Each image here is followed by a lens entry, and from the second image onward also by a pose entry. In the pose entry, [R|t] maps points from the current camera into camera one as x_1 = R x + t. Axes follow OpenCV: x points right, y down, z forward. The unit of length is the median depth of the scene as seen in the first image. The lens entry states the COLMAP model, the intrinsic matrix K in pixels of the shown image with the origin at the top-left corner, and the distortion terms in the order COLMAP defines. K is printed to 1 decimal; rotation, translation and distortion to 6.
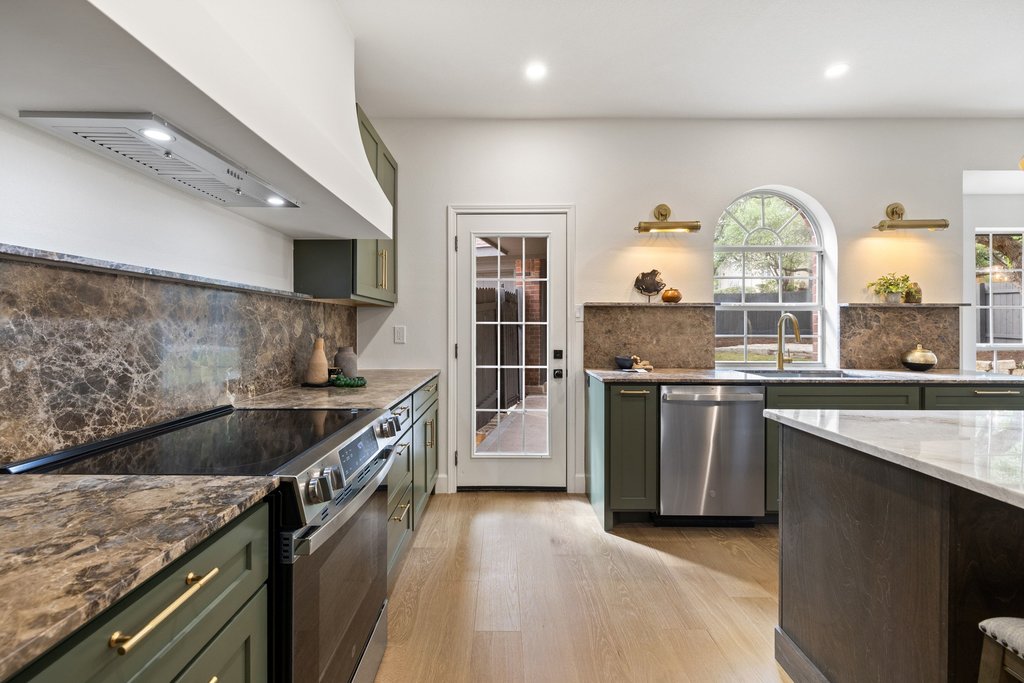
lens RADIAL K [[436.3, 0, 501.8], [0, 436.3, 325.9], [0, 0, 1]] dist [0.001439, 0.000197]
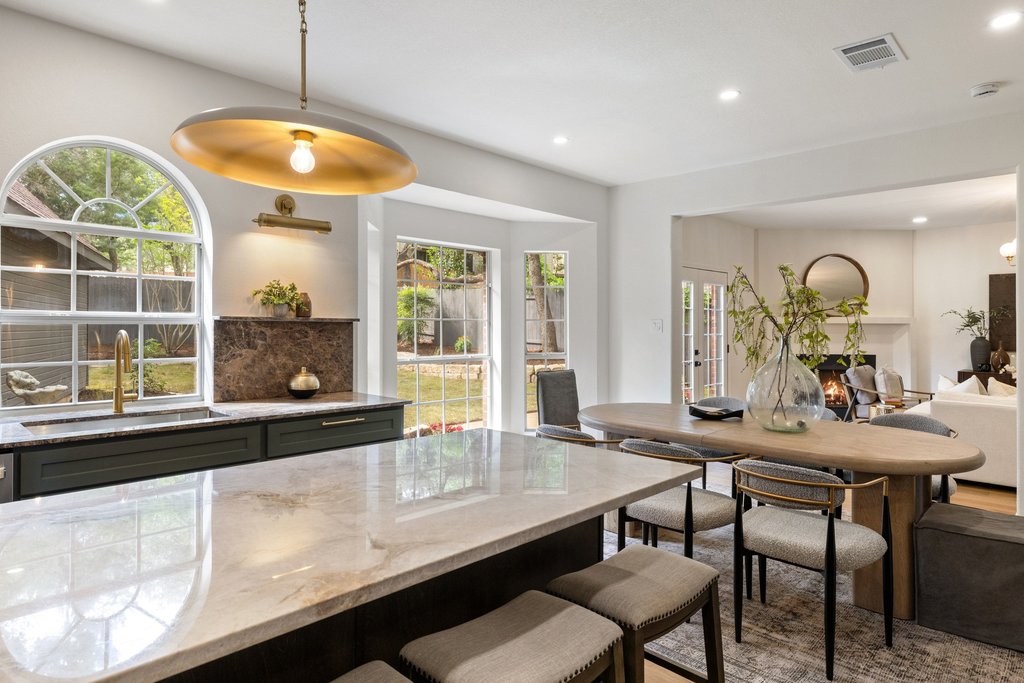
lens RADIAL K [[595.4, 0, 507.8], [0, 595.4, 322.0], [0, 0, 1]] dist [0.000572, 0.000447]
pose [[0.689732, 0.008692, 0.724013, 0.387881], [-0.006211, 0.999962, -0.006087, -0.038546], [-0.724039, -0.000298, 0.689759, -0.072508]]
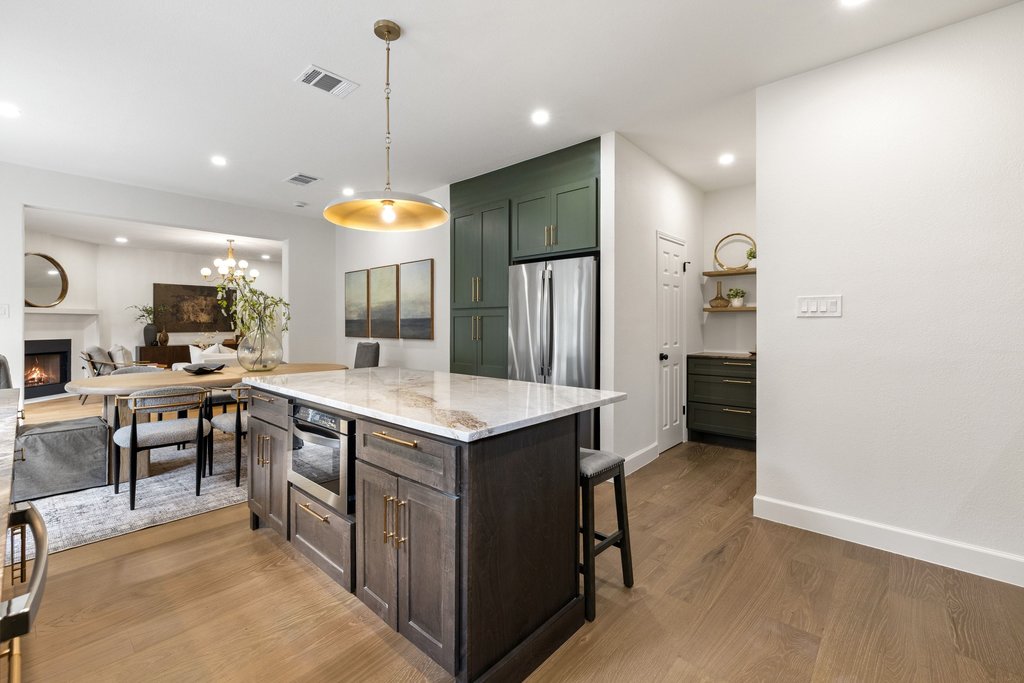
lens RADIAL K [[436.3, 0, 501.8], [0, 436.3, 325.9], [0, 0, 1]] dist [0.001439, 0.000197]
pose [[-0.742365, -0.003393, 0.669987, 0.000569], [-0.001689, 0.999993, 0.003193, 0.000272], [-0.669994, 0.001239, -0.742366, 0.811379]]
